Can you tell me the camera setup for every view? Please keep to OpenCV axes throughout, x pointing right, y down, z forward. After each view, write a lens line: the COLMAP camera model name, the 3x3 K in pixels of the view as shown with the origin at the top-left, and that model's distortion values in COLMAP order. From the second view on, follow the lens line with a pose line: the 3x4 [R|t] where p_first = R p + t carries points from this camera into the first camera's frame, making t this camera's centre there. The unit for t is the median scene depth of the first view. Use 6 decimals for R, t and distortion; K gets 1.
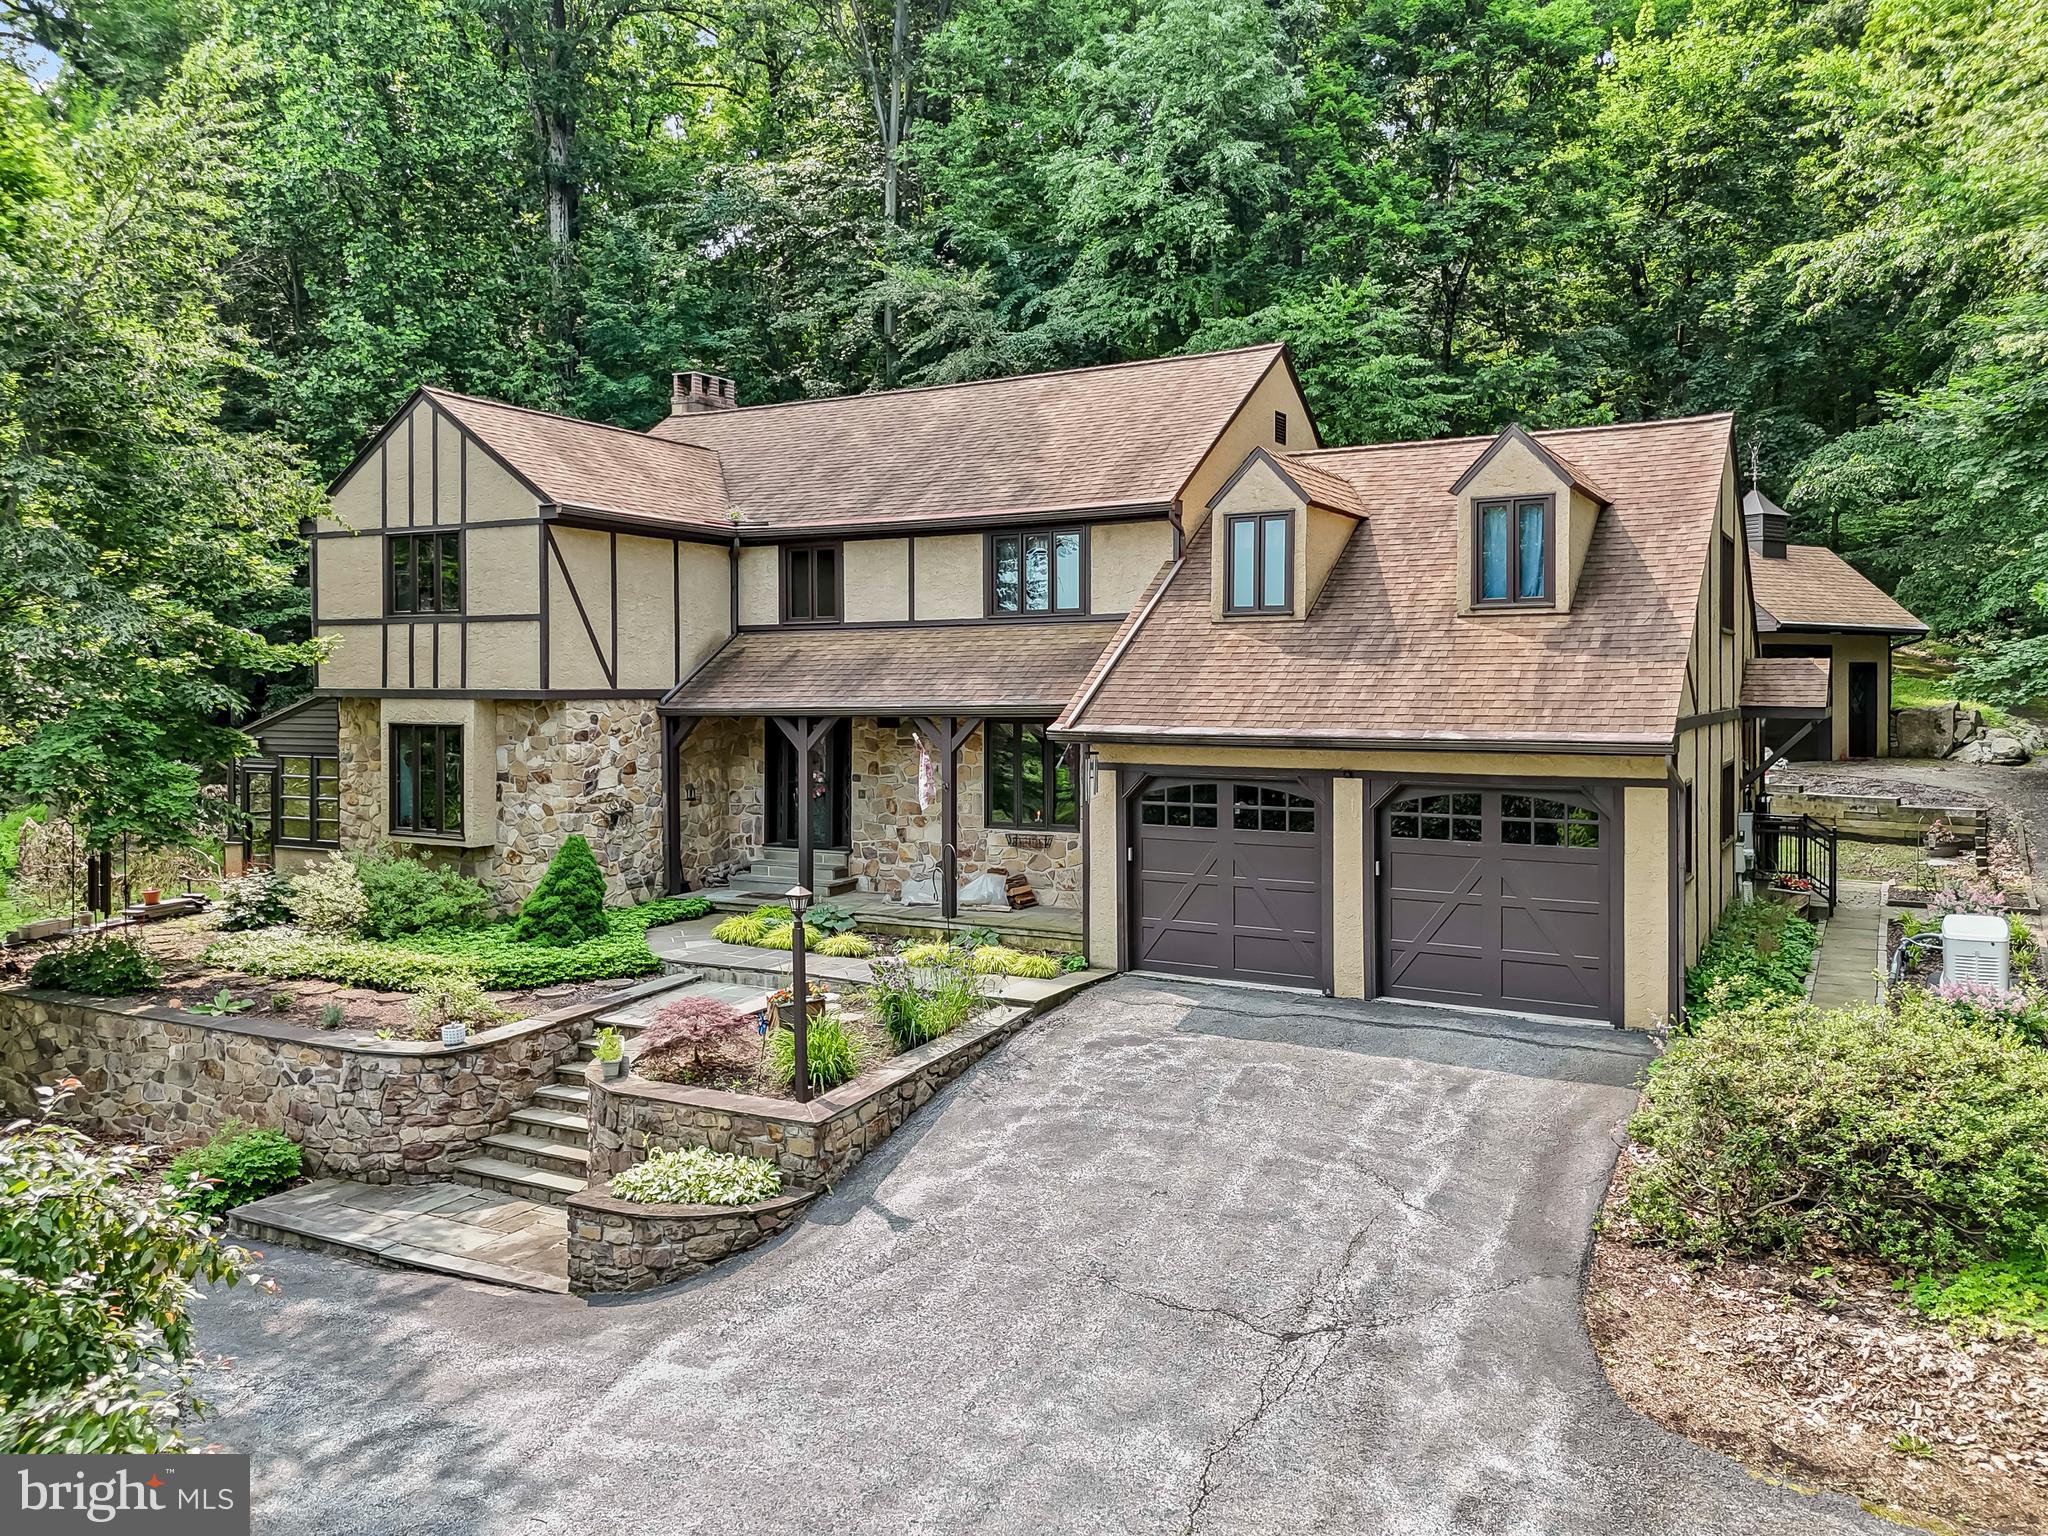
lens RADIAL K [[1522.5, 0, 1030.3], [0, 1522.5, 707.7], [0, 0, 1]] dist [0.078137, -0.069046]
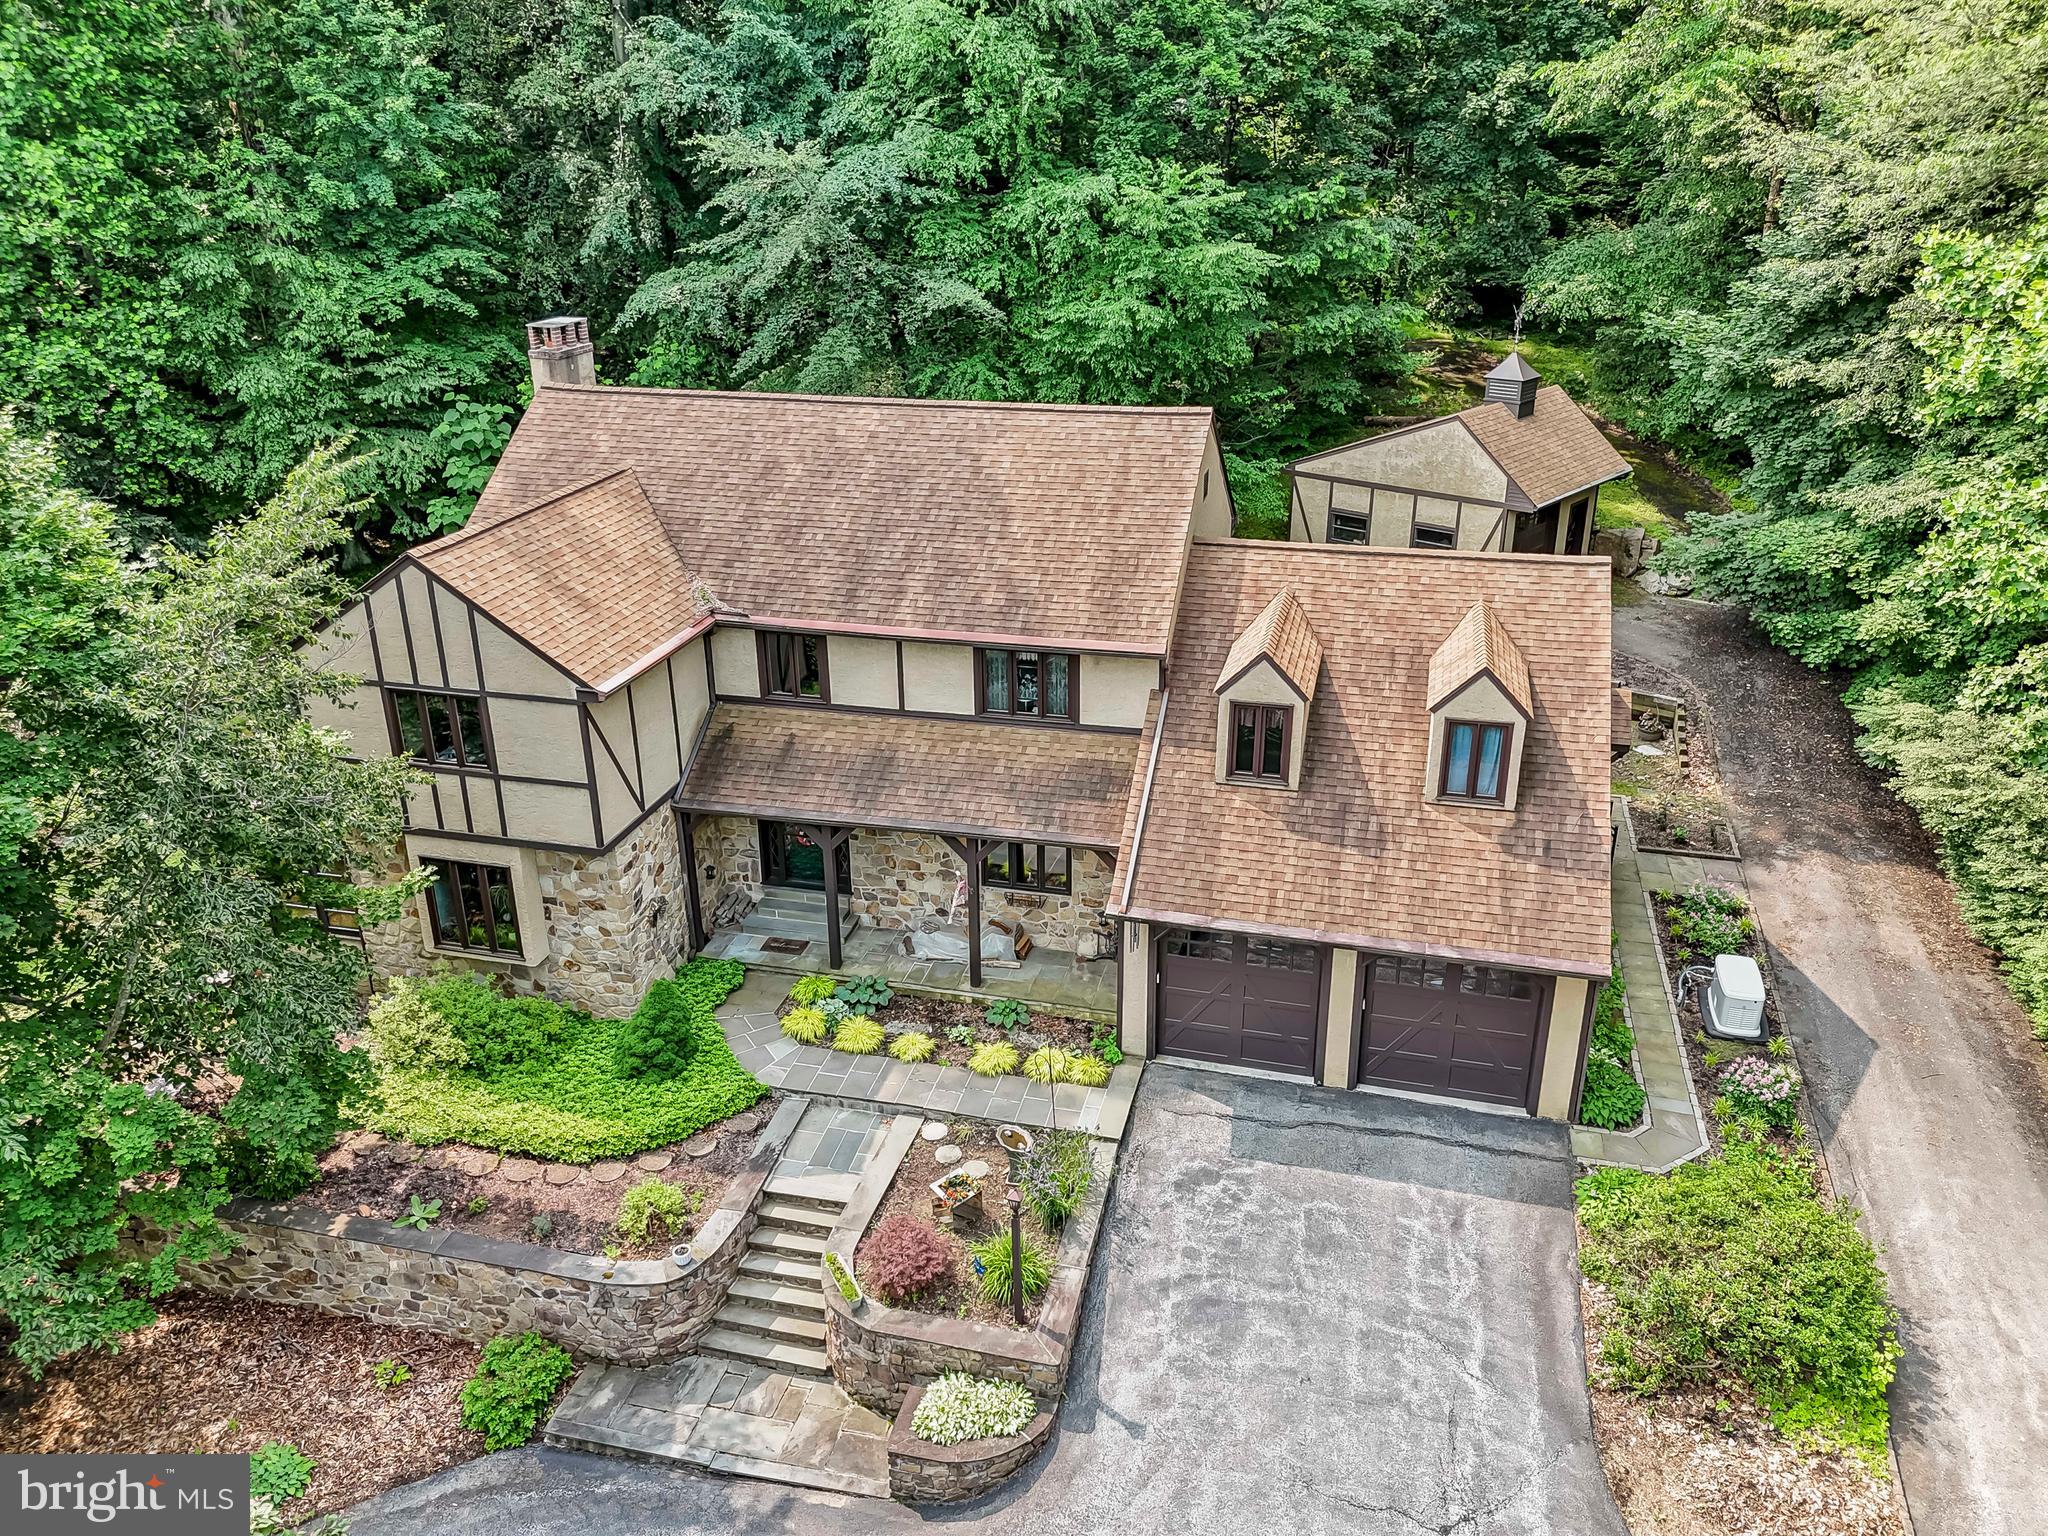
lens RADIAL K [[1522.5, 0, 1026.0], [0, 1522.5, 748.0], [0, 0, 1]] dist [0.078137, -0.069046]
pose [[0.966382, -0.105538, 0.234452, -0.264547], [0.010709, 0.927601, 0.373419, -0.463278], [-0.256888, -0.358354, 0.897547, -0.022706]]
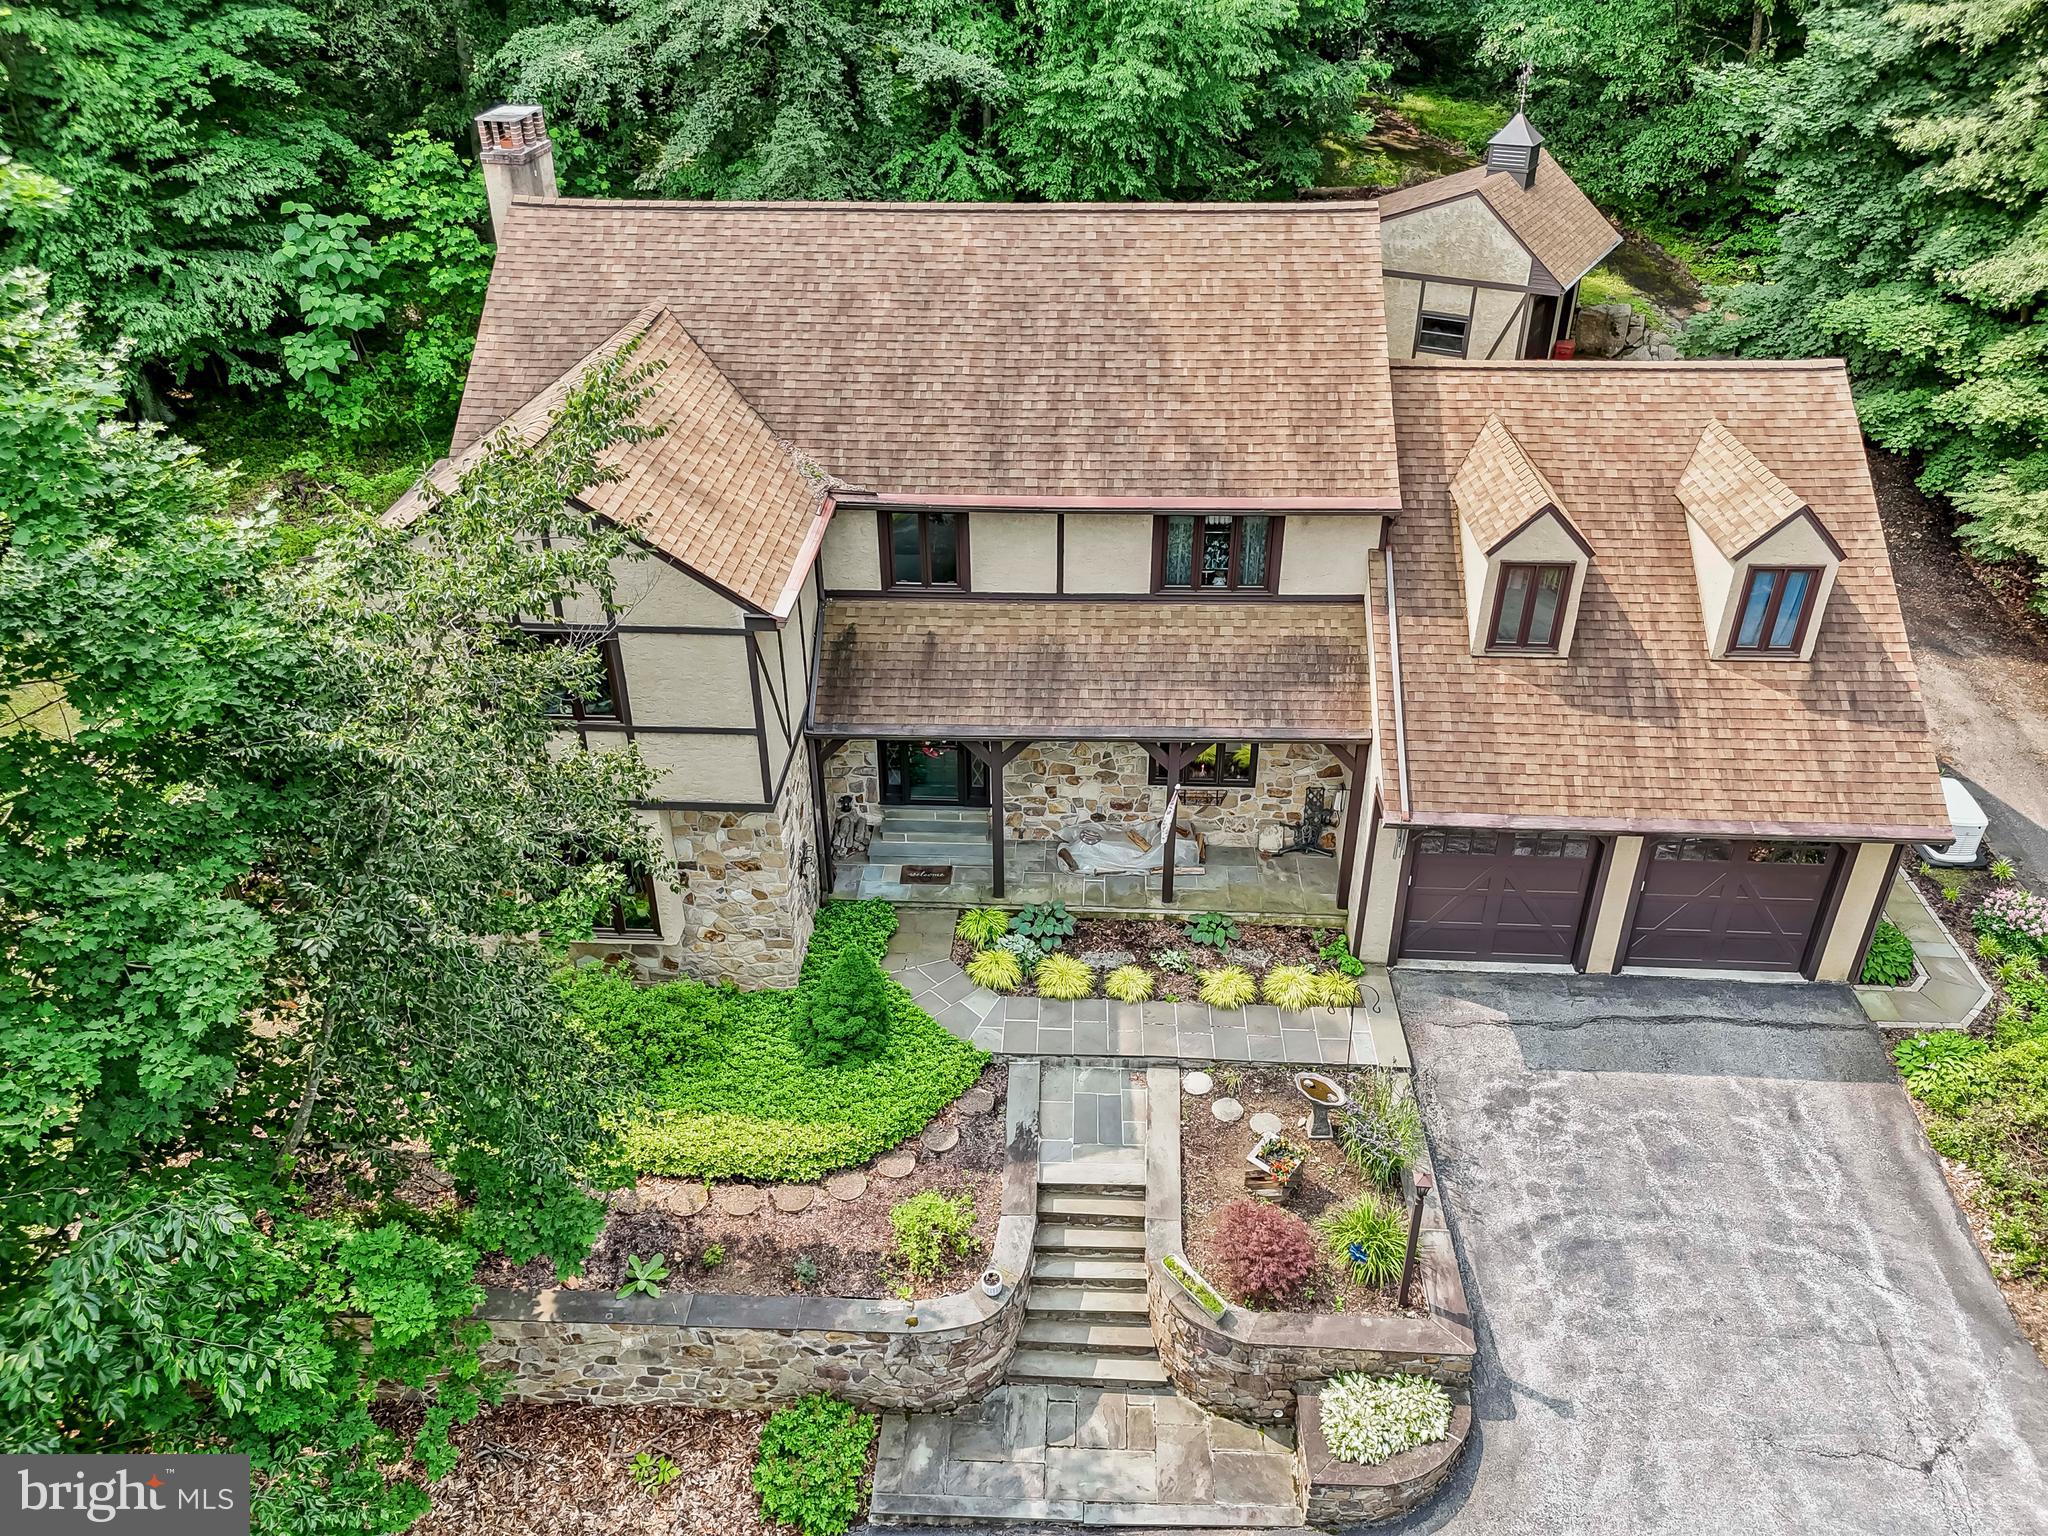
lens RADIAL K [[1522.5, 0, 1023.5], [0, 1522.5, 748.4], [0, 0, 1]] dist [0.078137, -0.069046]
pose [[0.894352, -0.232103, 0.382443, -0.499030], [0.008337, 0.863380, 0.504485, -0.466395], [-0.447287, -0.447999, 0.774101, 0.259004]]
